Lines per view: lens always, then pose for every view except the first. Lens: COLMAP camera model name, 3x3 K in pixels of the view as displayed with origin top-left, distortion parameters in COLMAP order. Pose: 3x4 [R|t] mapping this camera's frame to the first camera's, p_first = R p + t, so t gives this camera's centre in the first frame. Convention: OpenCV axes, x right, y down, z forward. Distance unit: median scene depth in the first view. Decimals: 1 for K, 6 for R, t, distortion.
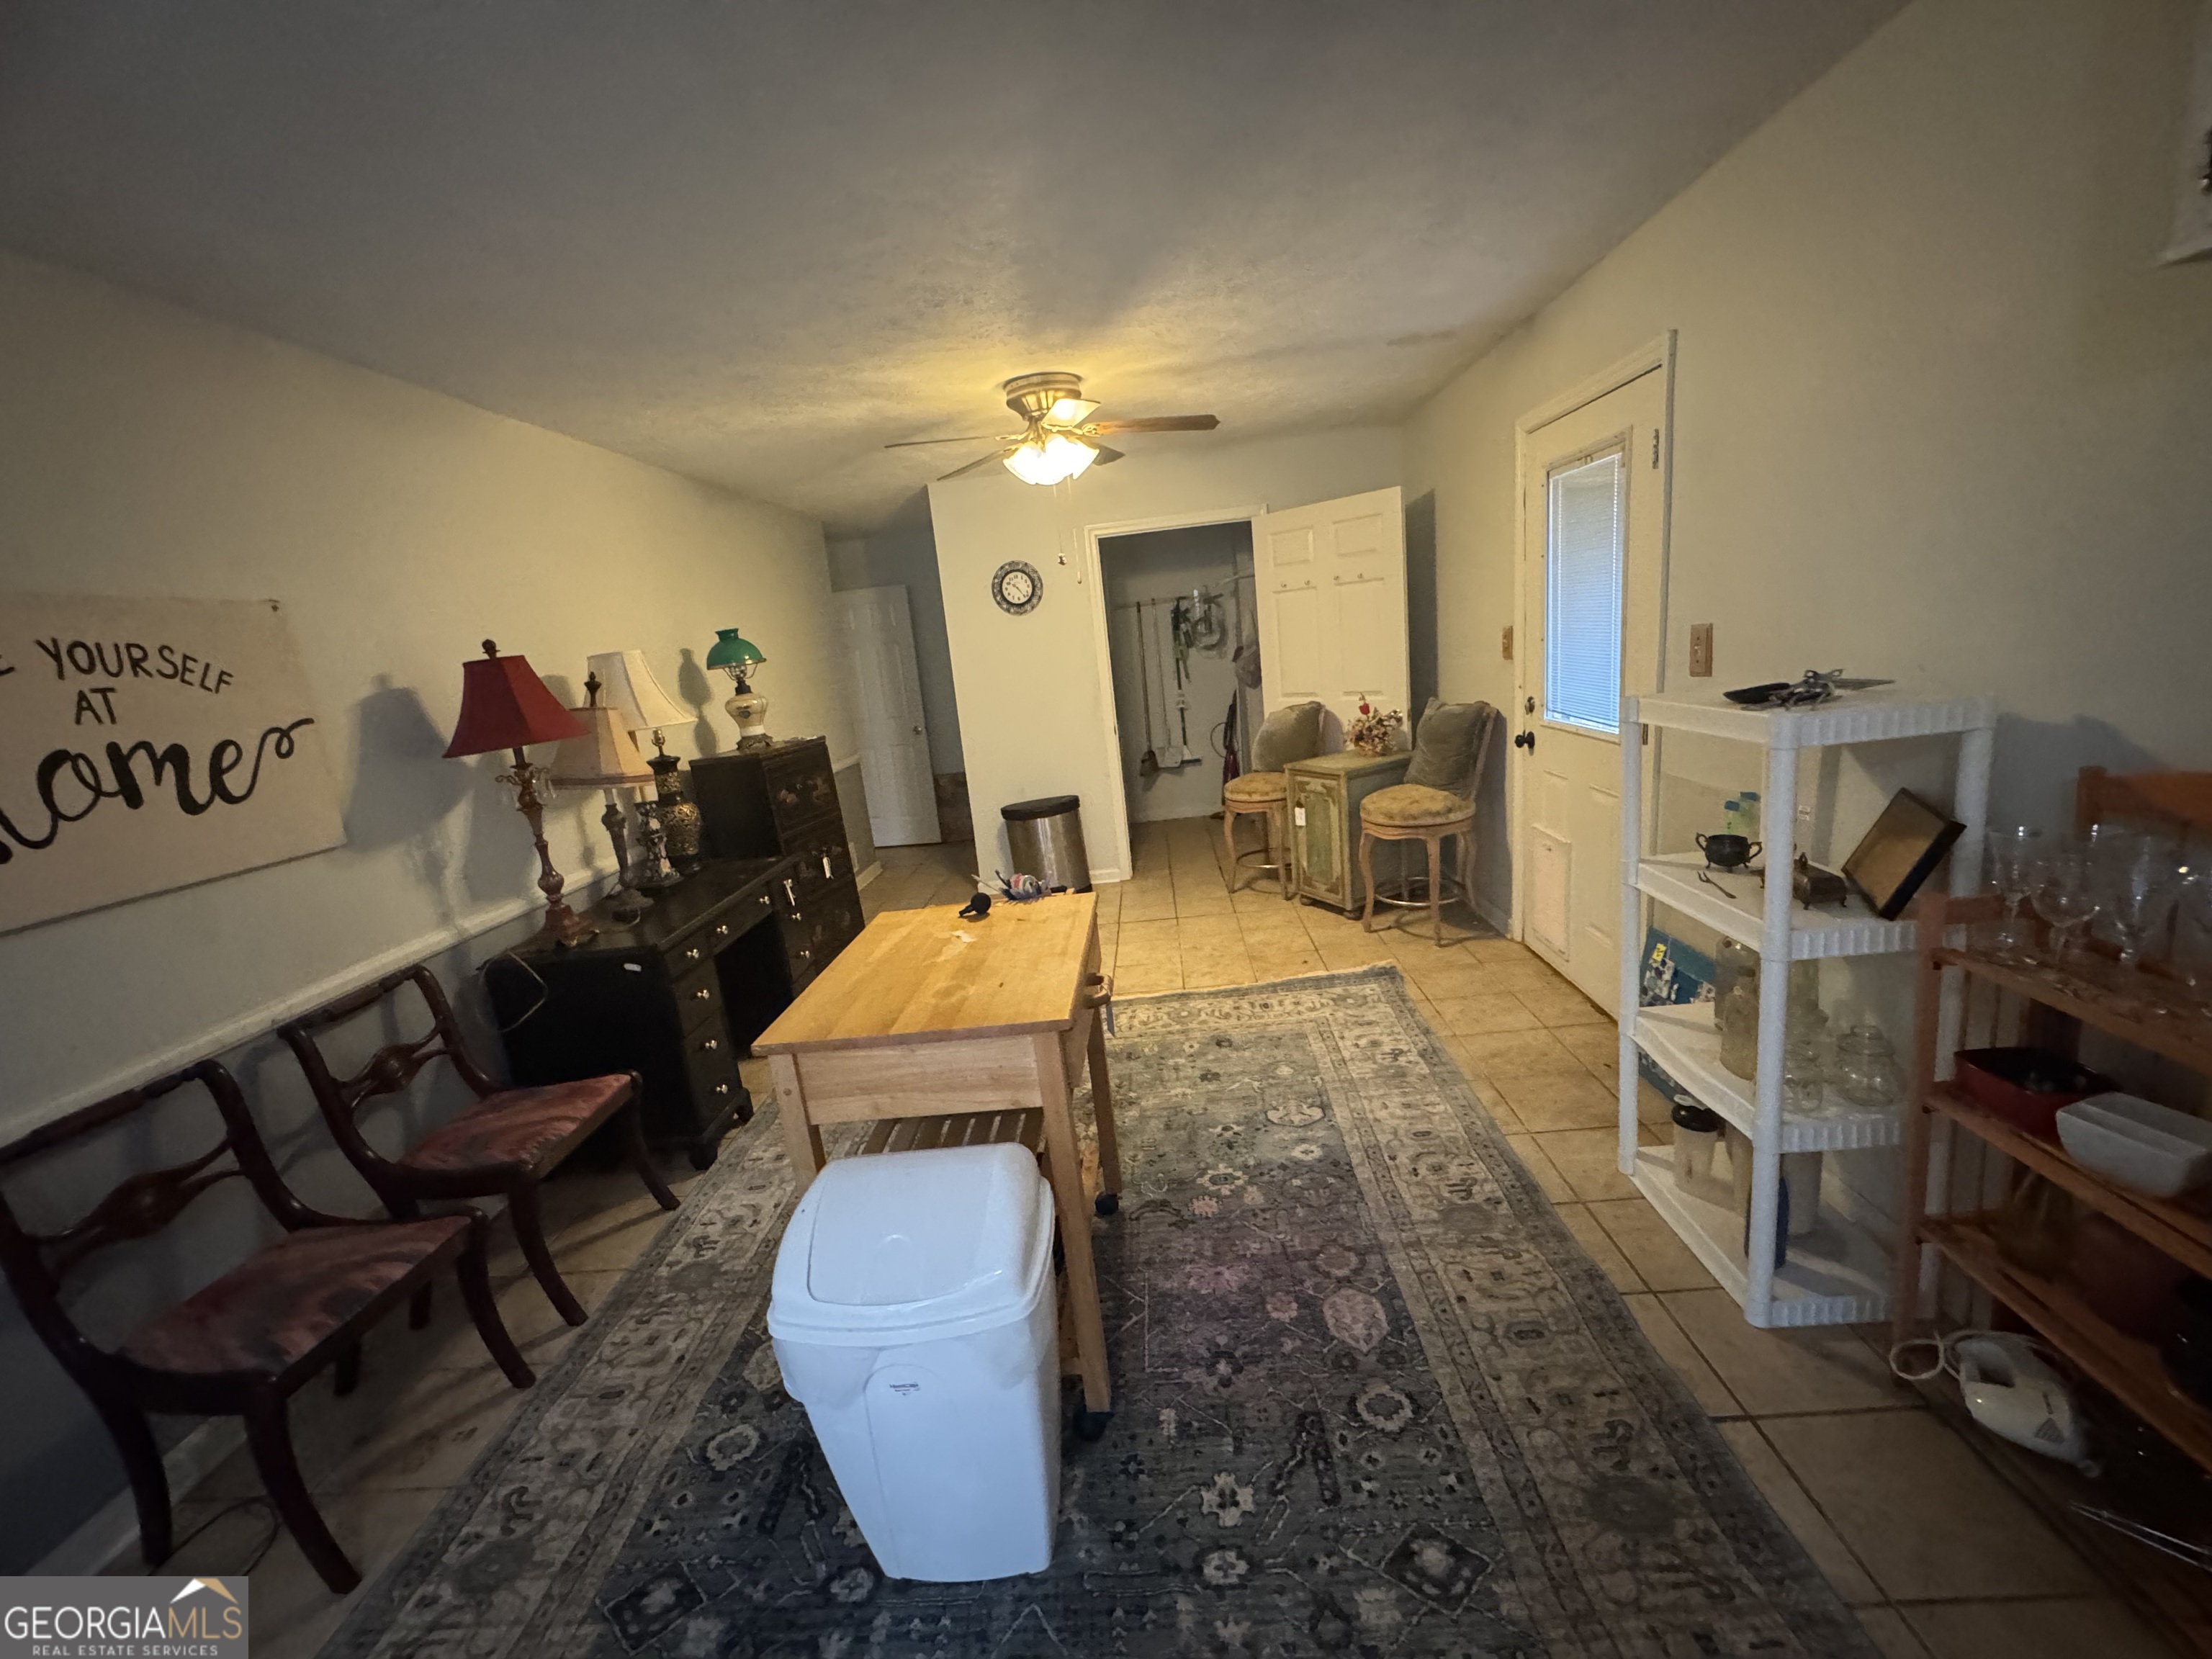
lens RADIAL K [[881.7, 0, 1108.9], [0, 881.7, 829.8], [0, 0, 1]] dist [-0.003409, 0.000791]
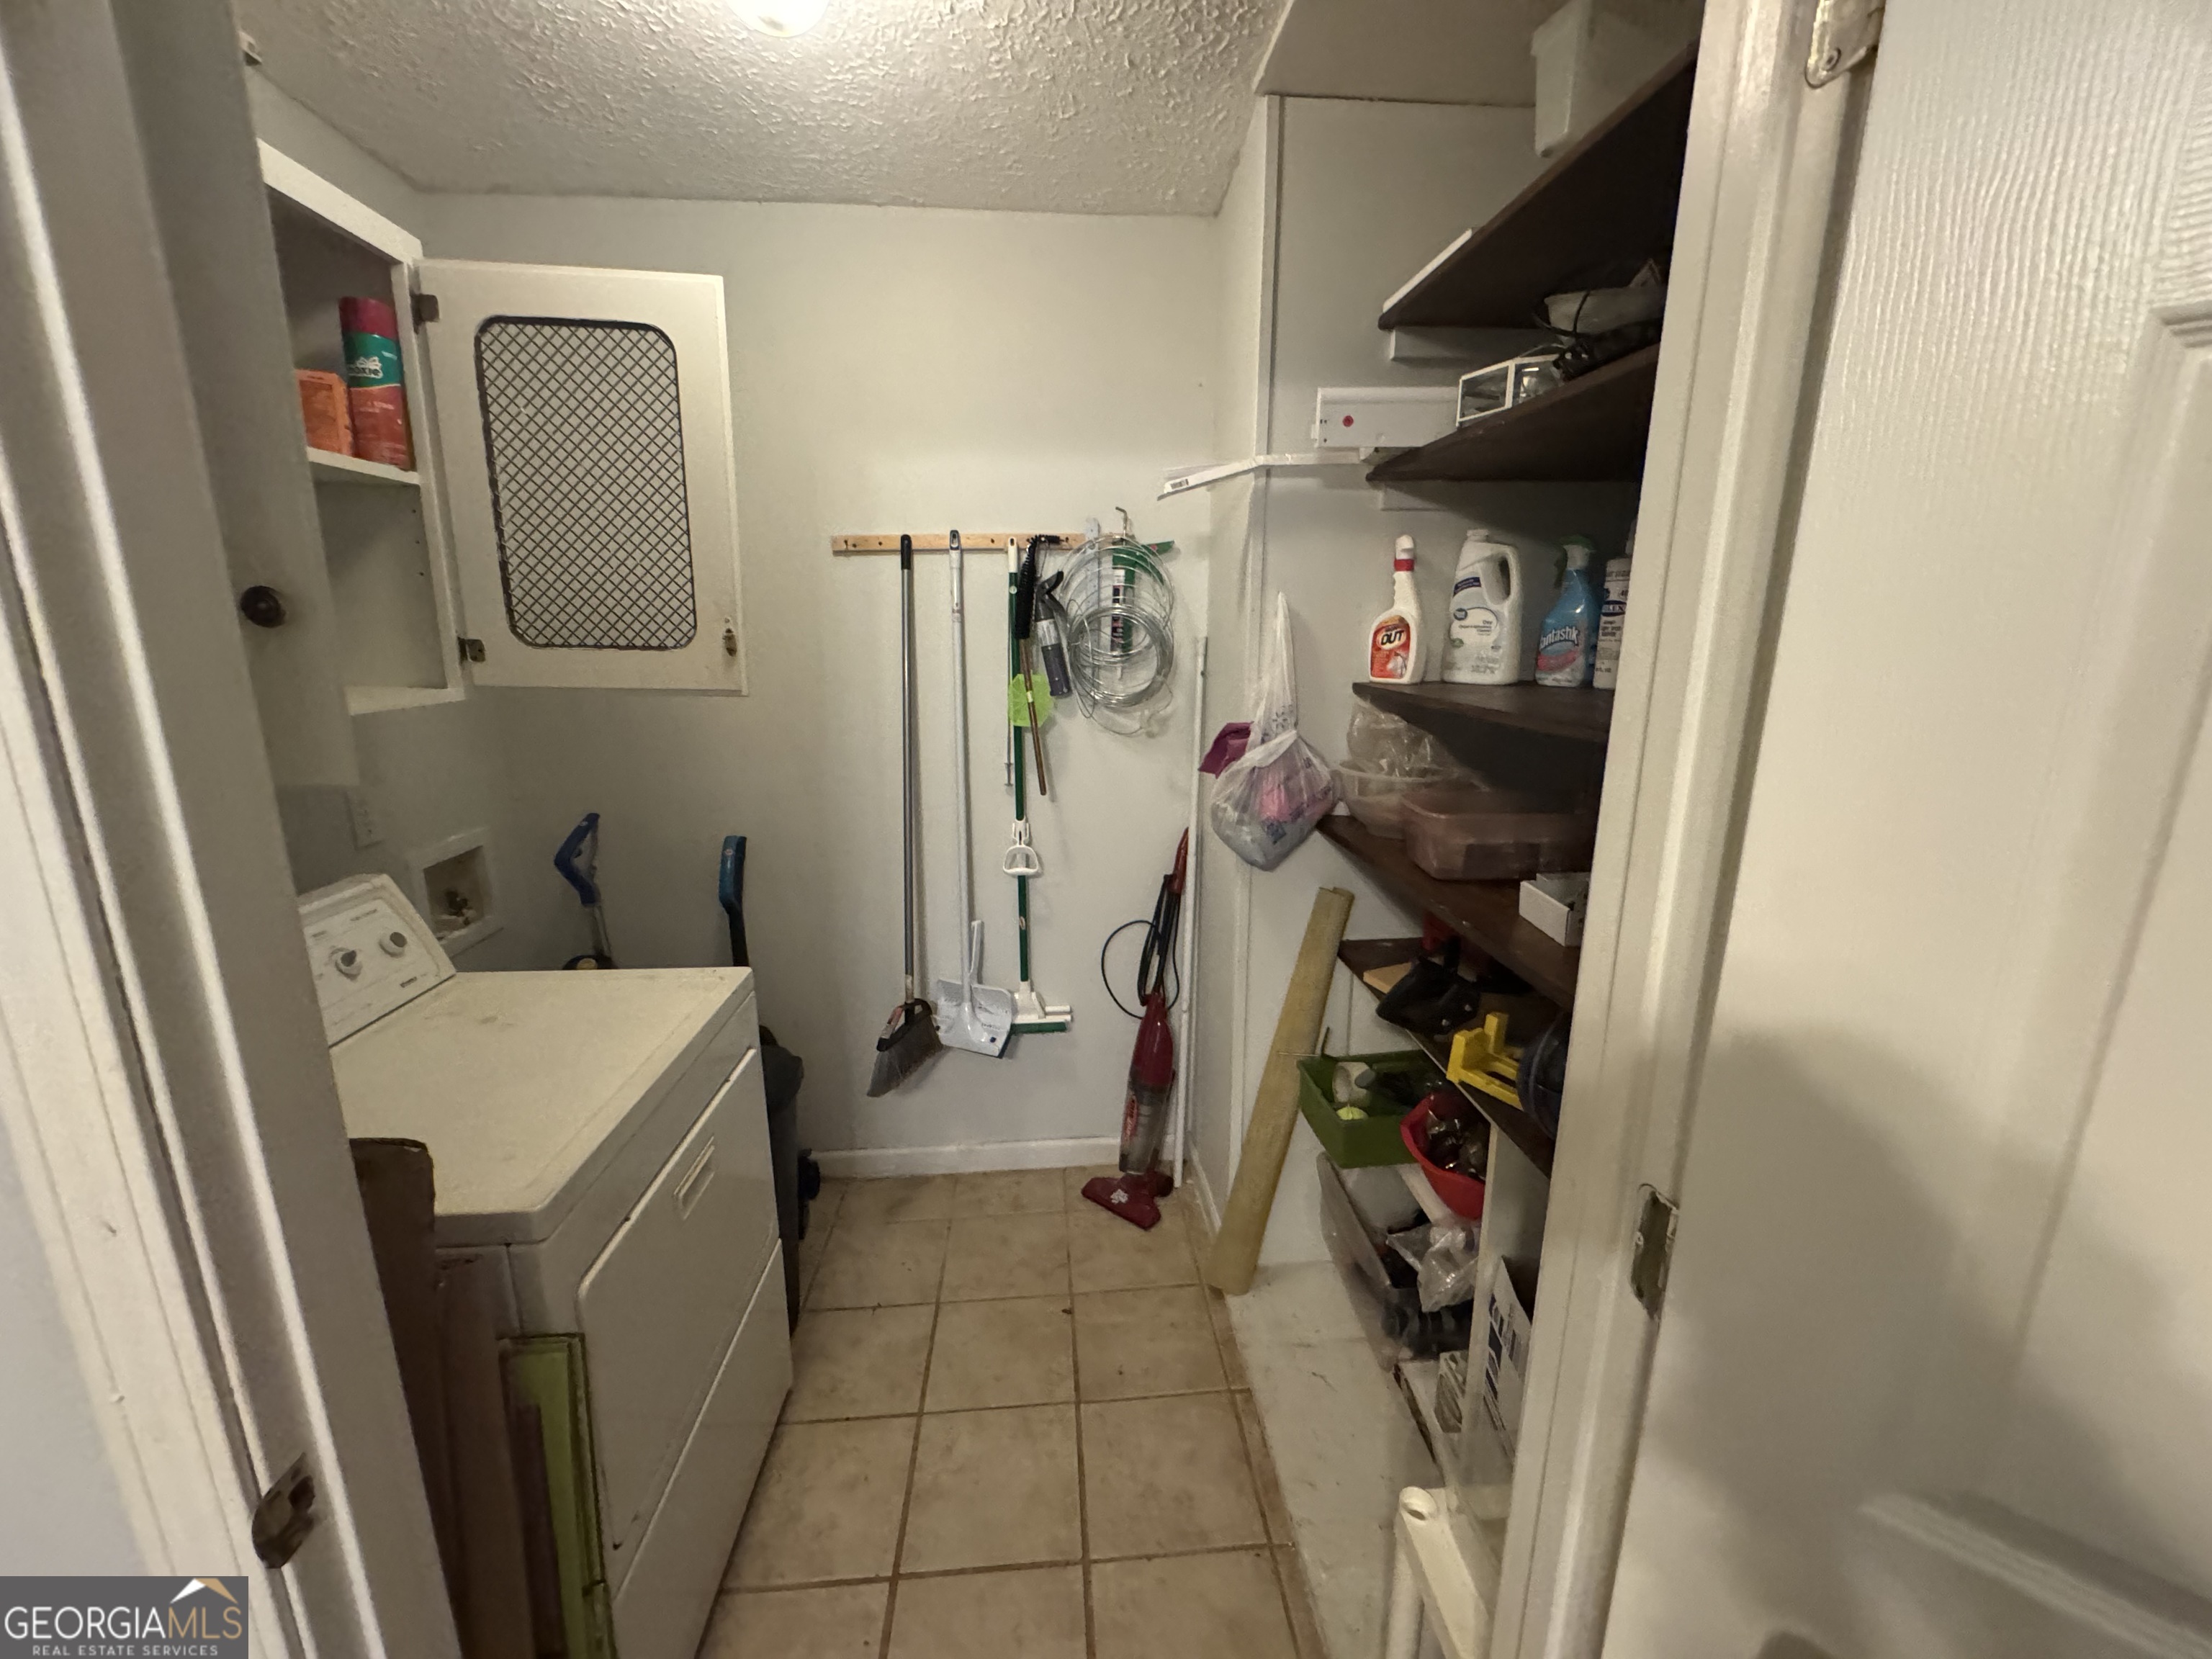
lens RADIAL K [[881.7, 0, 1098.2], [0, 881.7, 825.3], [0, 0, 1]] dist [-0.003409, 0.000791]
pose [[0.984563, 0.067790, 0.161369, 0.073373], [-0.065432, 0.997659, -0.019890, -0.199305], [-0.162340, 0.009024, 0.986694, 0.878288]]
